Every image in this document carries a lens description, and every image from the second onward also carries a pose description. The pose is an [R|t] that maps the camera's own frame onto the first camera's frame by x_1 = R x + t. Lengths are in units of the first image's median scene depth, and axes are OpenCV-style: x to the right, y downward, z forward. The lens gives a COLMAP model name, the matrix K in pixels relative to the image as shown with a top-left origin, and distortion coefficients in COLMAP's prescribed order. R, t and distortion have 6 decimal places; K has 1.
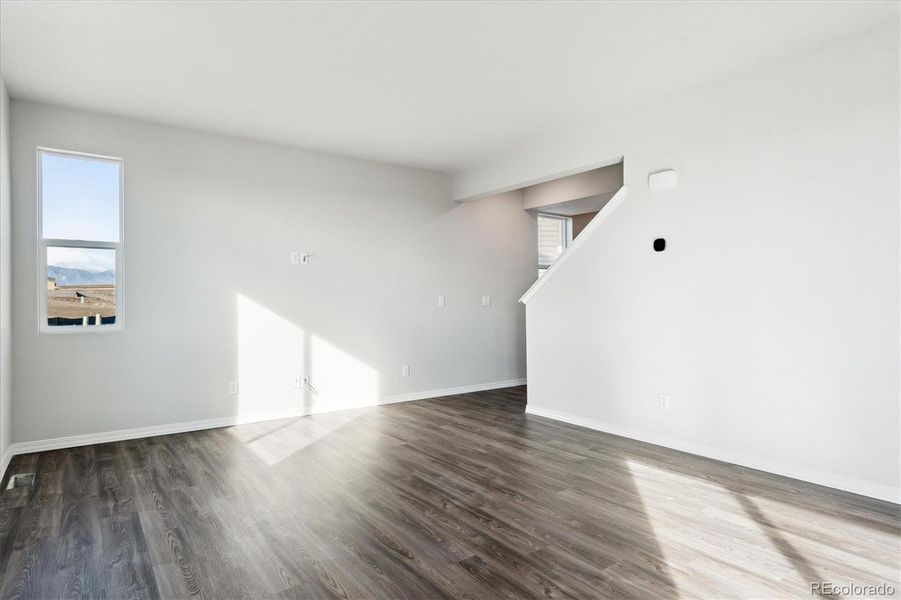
lens RADIAL K [[511.0, 0, 450.4], [0, 511.0, 302.7], [0, 0, 1]] dist [-0.016578, -0.000156]
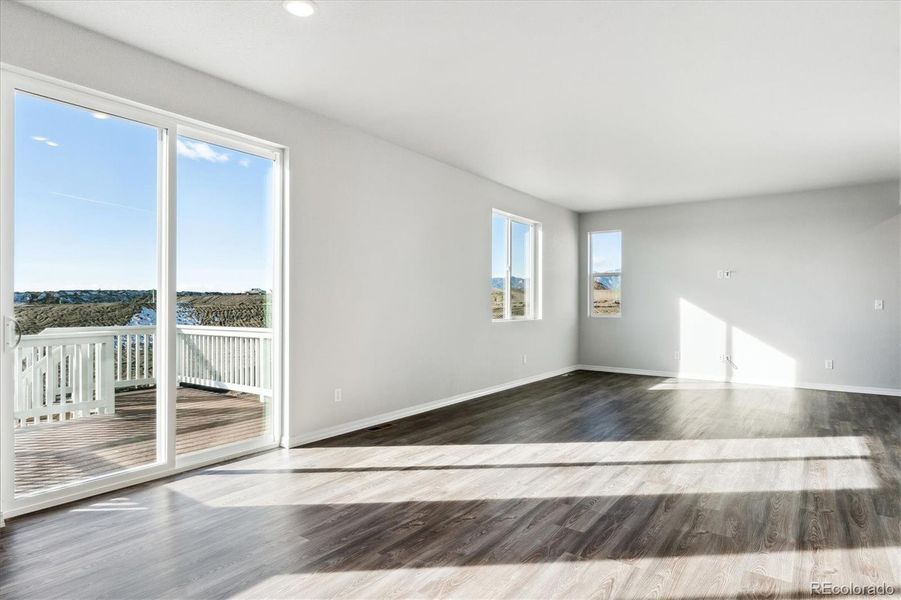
lens RADIAL K [[511.0, 0, 450.3], [0, 511.0, 301.1], [0, 0, 1]] dist [-0.016578, -0.000156]
pose [[0.321238, 0.004073, -0.946990, 0.822536], [-0.017422, 0.999847, -0.001610, 0.007908], [0.946838, 0.017015, 0.321259, -0.206277]]
